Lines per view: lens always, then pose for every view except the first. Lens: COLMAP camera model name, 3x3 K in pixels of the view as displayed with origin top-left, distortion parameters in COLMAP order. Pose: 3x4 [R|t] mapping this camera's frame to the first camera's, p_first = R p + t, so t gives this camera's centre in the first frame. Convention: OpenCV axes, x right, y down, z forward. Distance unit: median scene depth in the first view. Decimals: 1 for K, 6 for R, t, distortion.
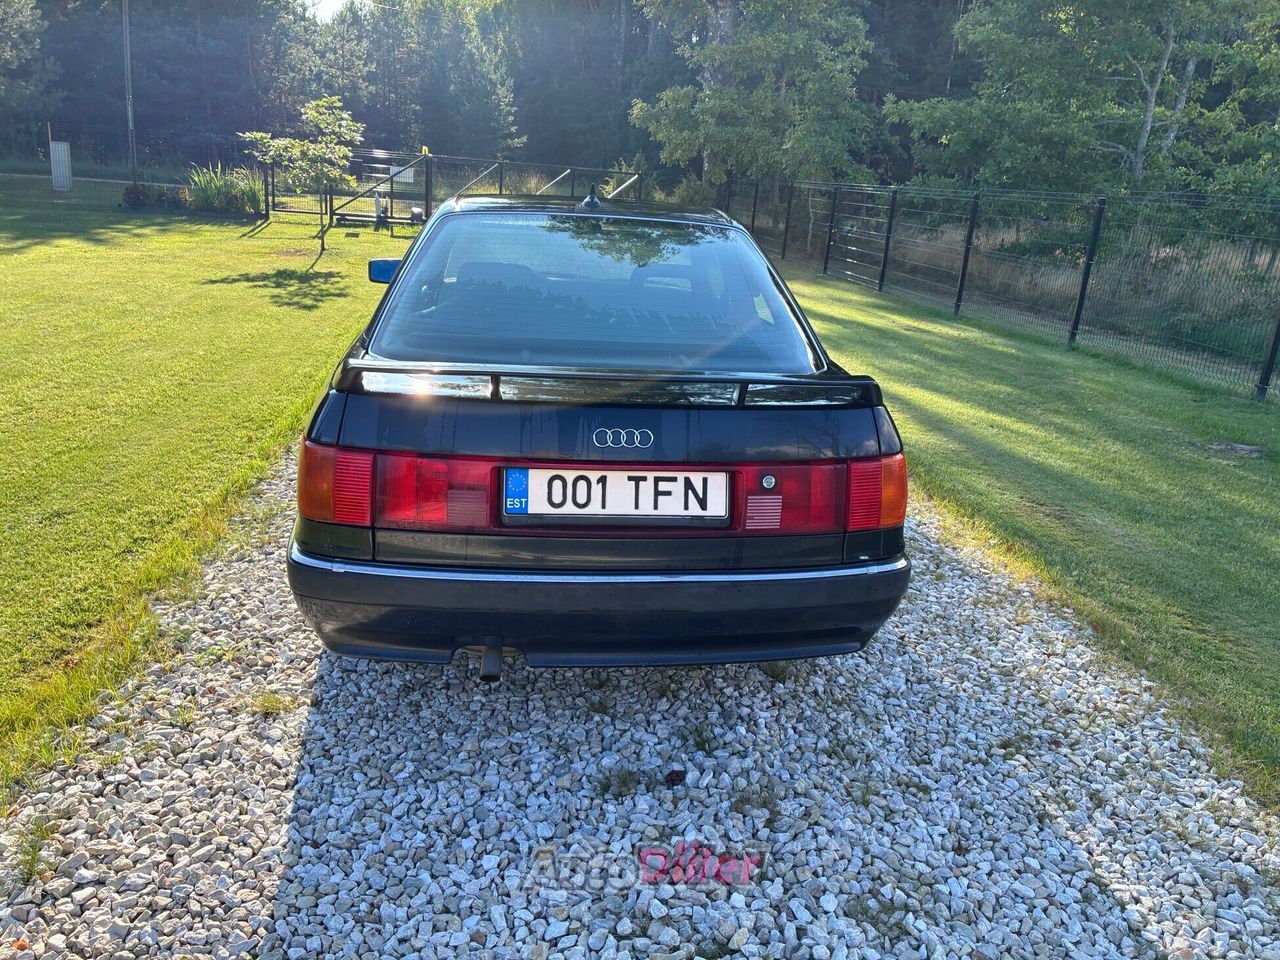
lens RADIAL K [[984.6, 0, 652.5], [0, 984.6, 474.4], [0, 0, 1]] dist [0.022589, -0.010648]
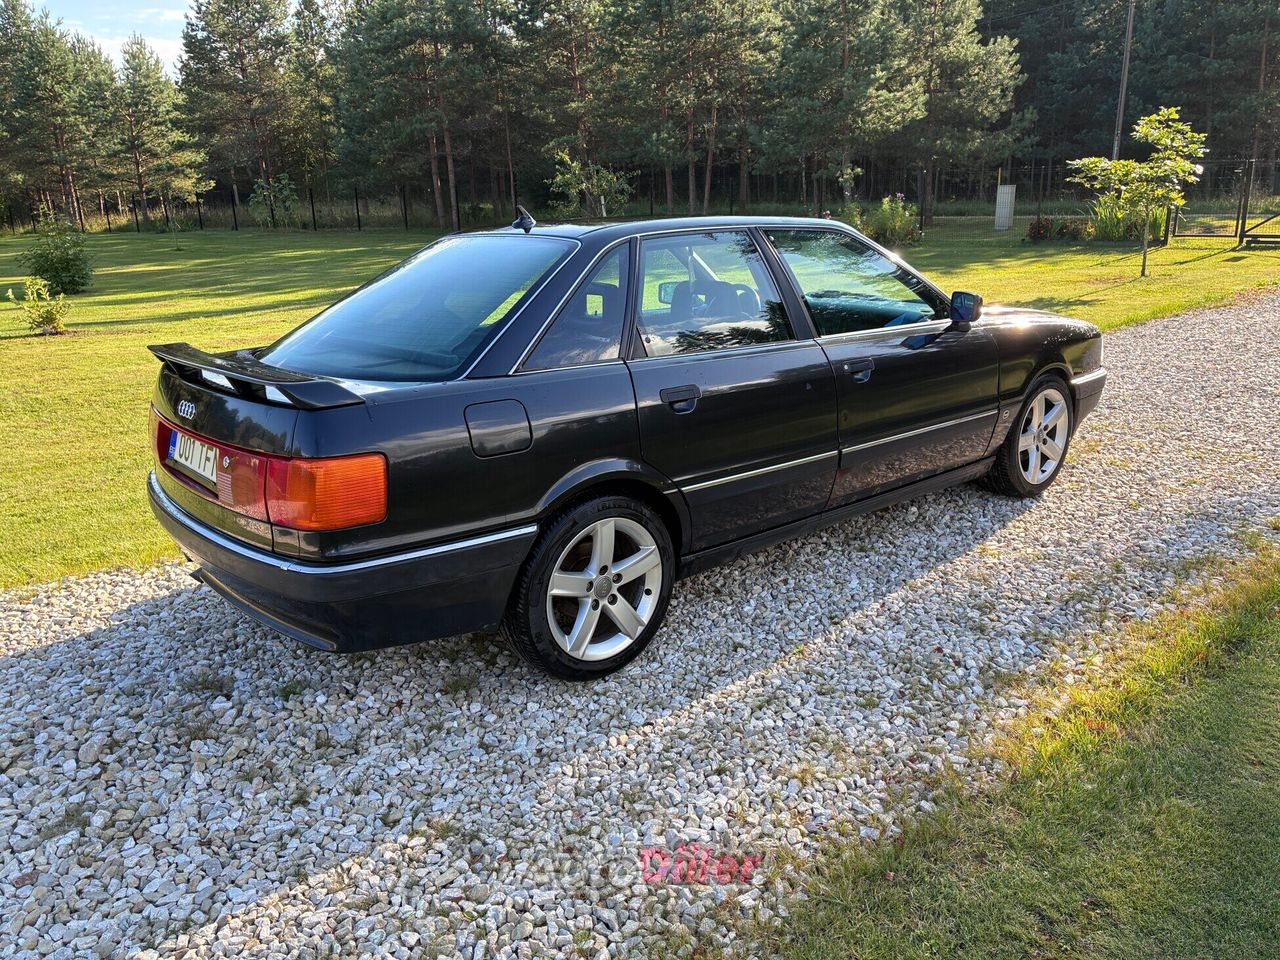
lens RADIAL K [[984.6, 0, 638.6], [0, 984.6, 481.8], [0, 0, 1]] dist [0.022589, -0.010648]
pose [[0.552503, 0.157309, -0.818532, 0.202283], [-0.176678, 0.981817, 0.069433, -0.020454], [0.814571, 0.106254, 0.570250, 0.113132]]
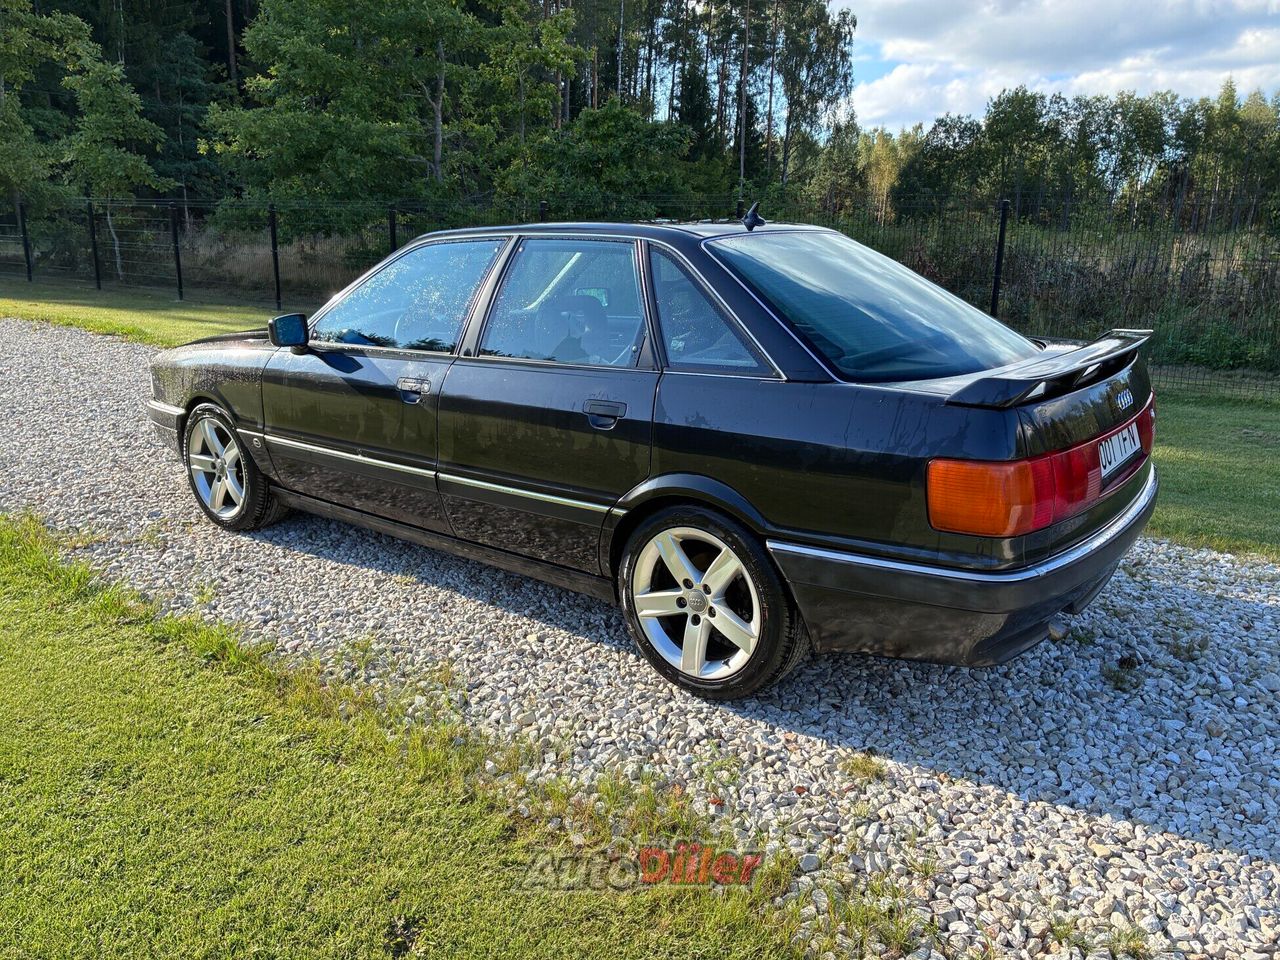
lens RADIAL K [[984.6, 0, 642.8], [0, 984.6, 483.5], [0, 0, 1]] dist [0.022589, -0.010648]
pose [[0.702354, -0.249765, 0.666570, -0.191470], [0.249859, 0.963341, 0.097693, -0.030543], [-0.666535, 0.097934, 0.739013, 0.072828]]
